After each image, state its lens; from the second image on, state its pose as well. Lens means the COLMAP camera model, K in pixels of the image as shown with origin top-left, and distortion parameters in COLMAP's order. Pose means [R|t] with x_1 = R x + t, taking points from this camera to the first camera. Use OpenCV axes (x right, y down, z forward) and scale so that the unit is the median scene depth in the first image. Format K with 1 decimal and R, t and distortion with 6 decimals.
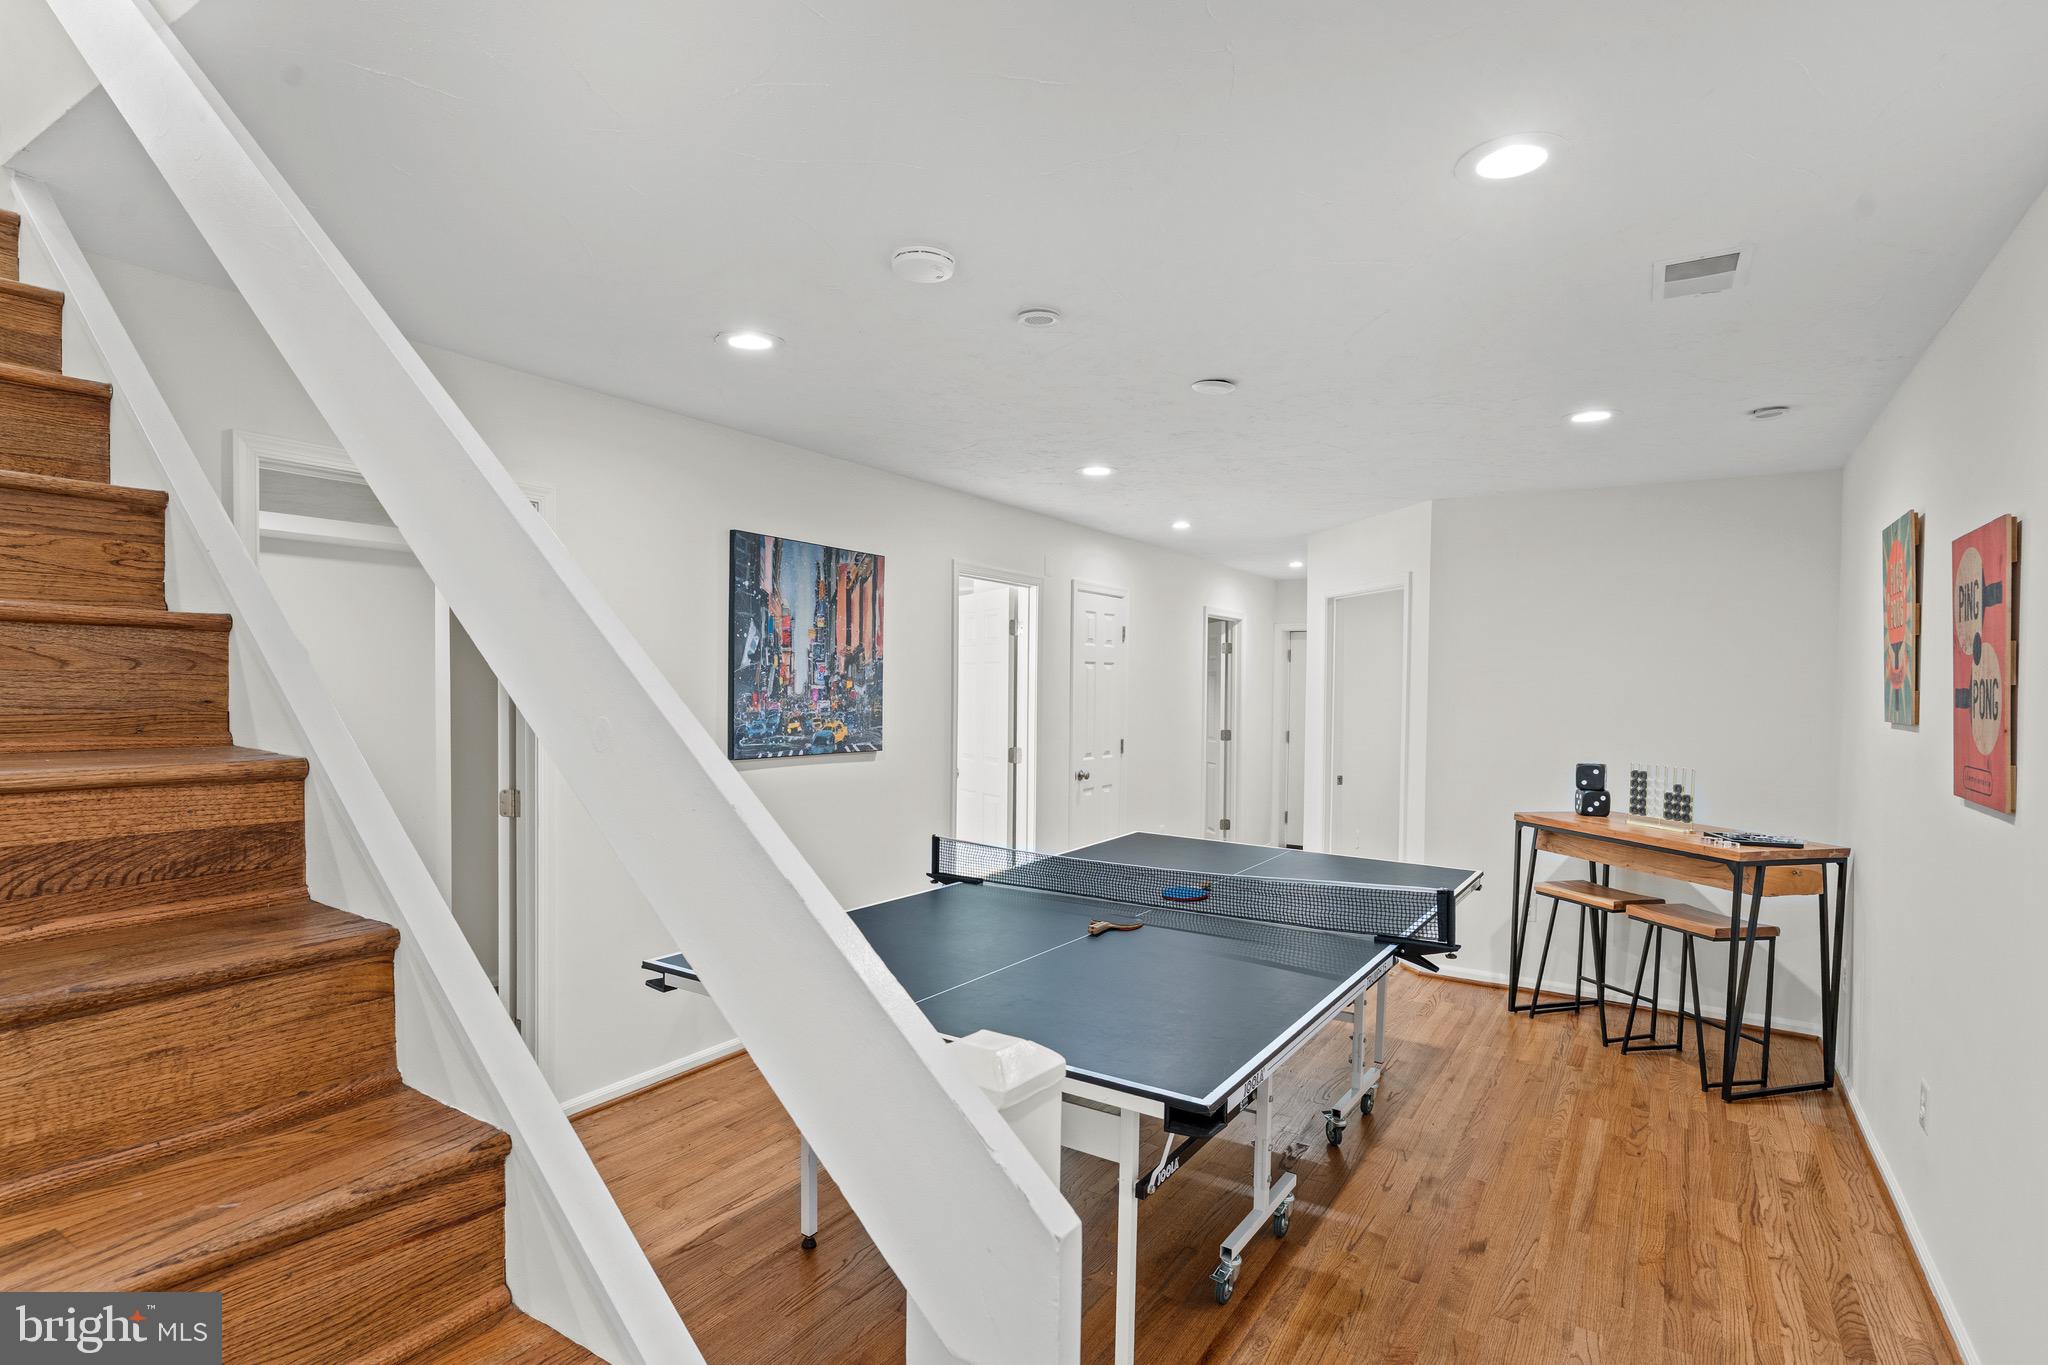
lens RADIAL K [[1019.8, 0, 1034.6], [0, 1019.8, 697.0], [0, 0, 1]] dist [-0.004603, 0.002280]
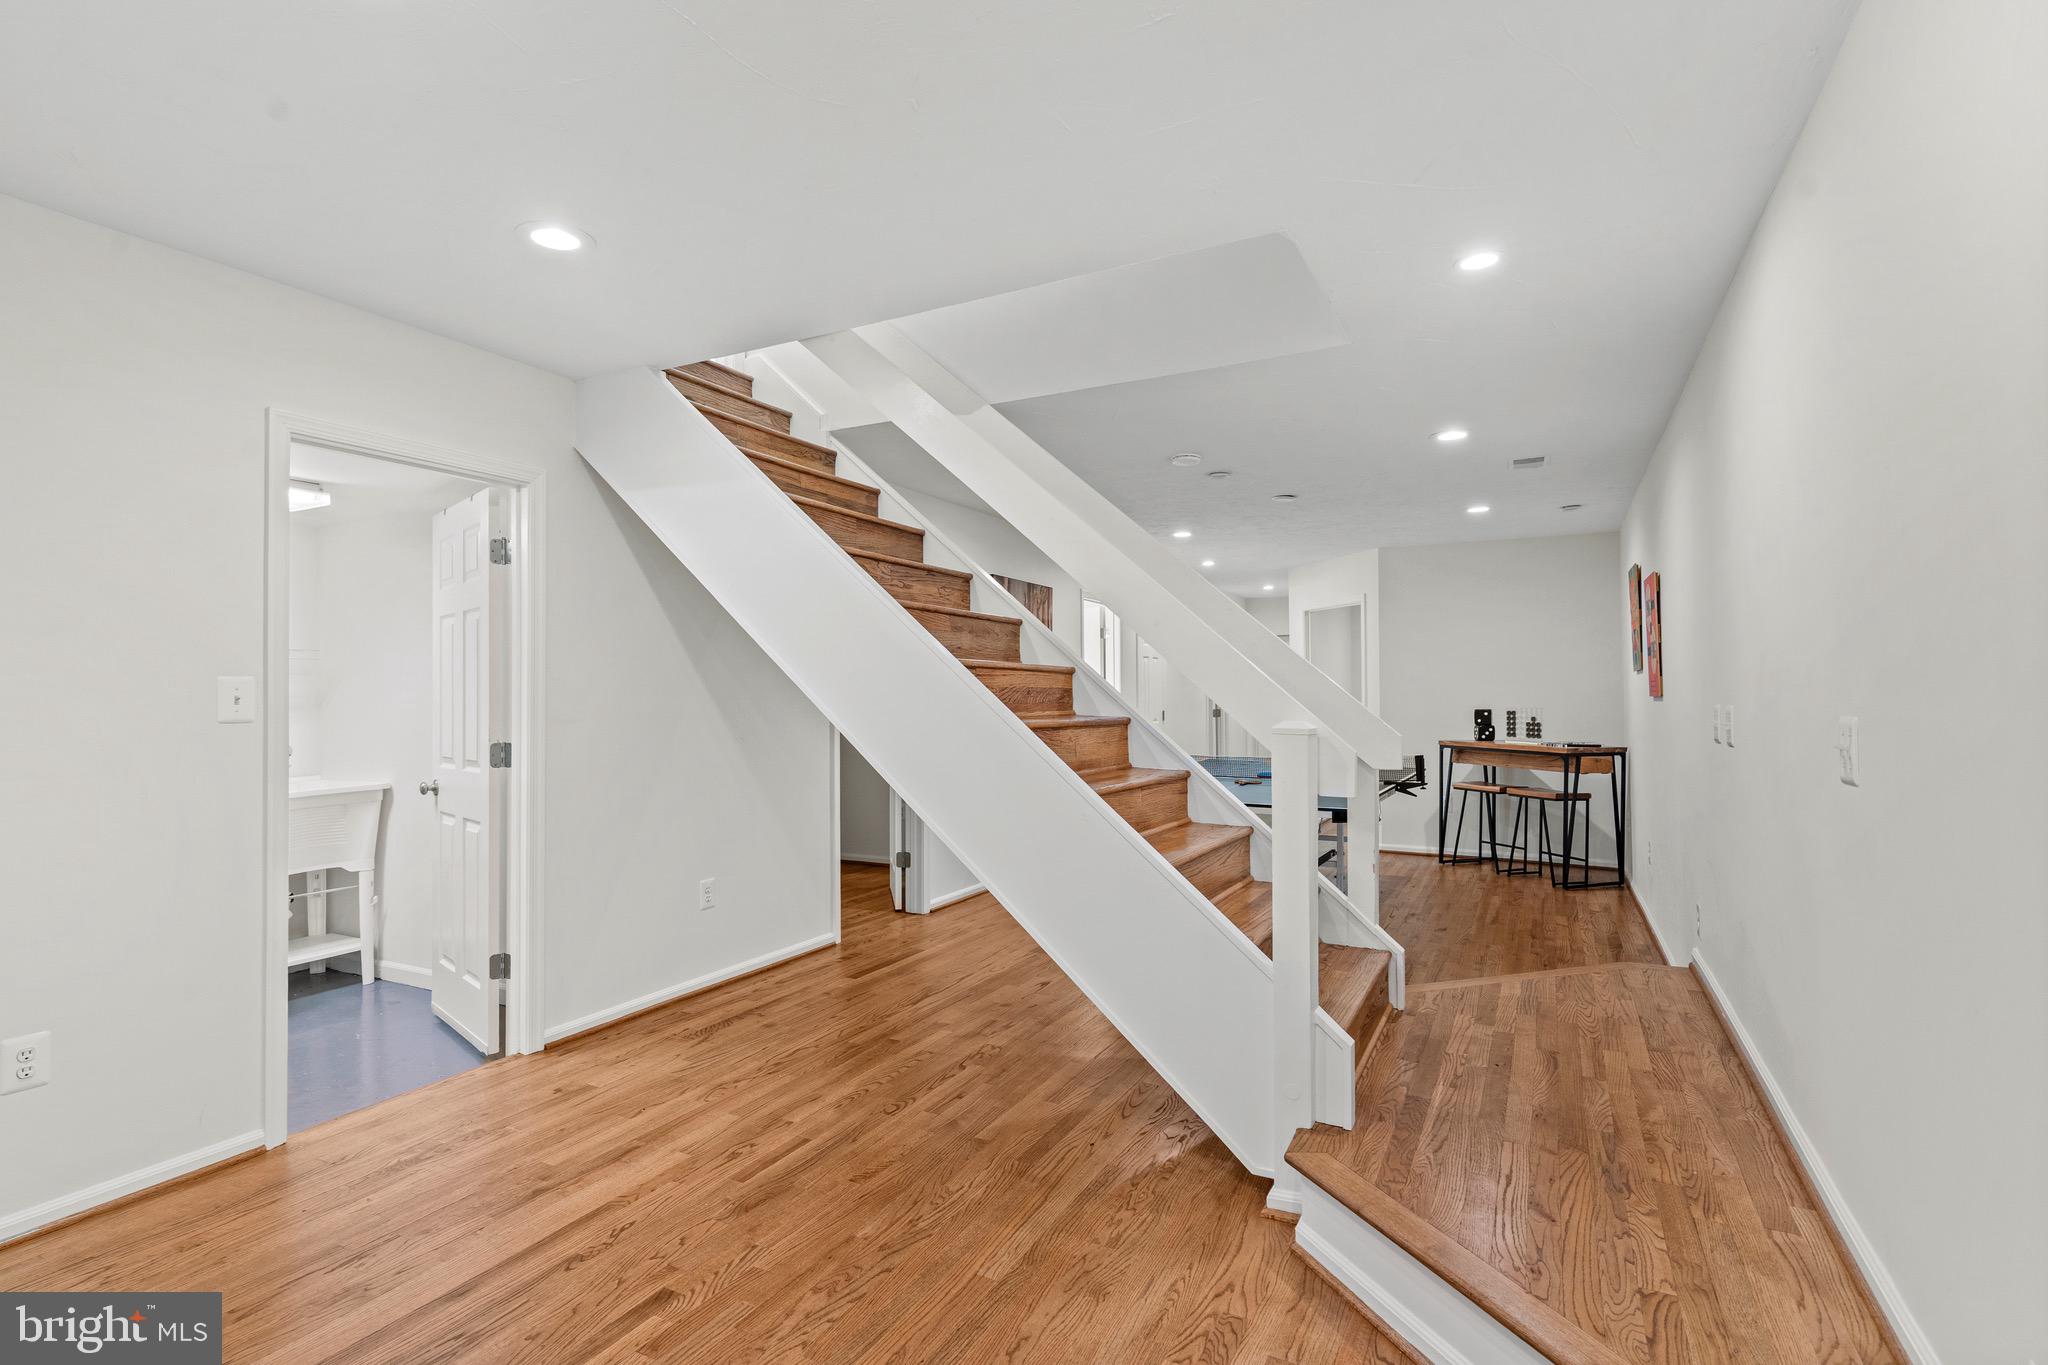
lens RADIAL K [[994.0, 0, 1013.4], [0, 994.0, 676.5], [0, 0, 1]] dist [0.002184, -0.000175]
pose [[0.997190, -0.016085, 0.073160, -0.363307], [0.018756, 0.999177, -0.035963, 0.062339], [-0.072521, 0.037234, 0.996672, -0.610165]]
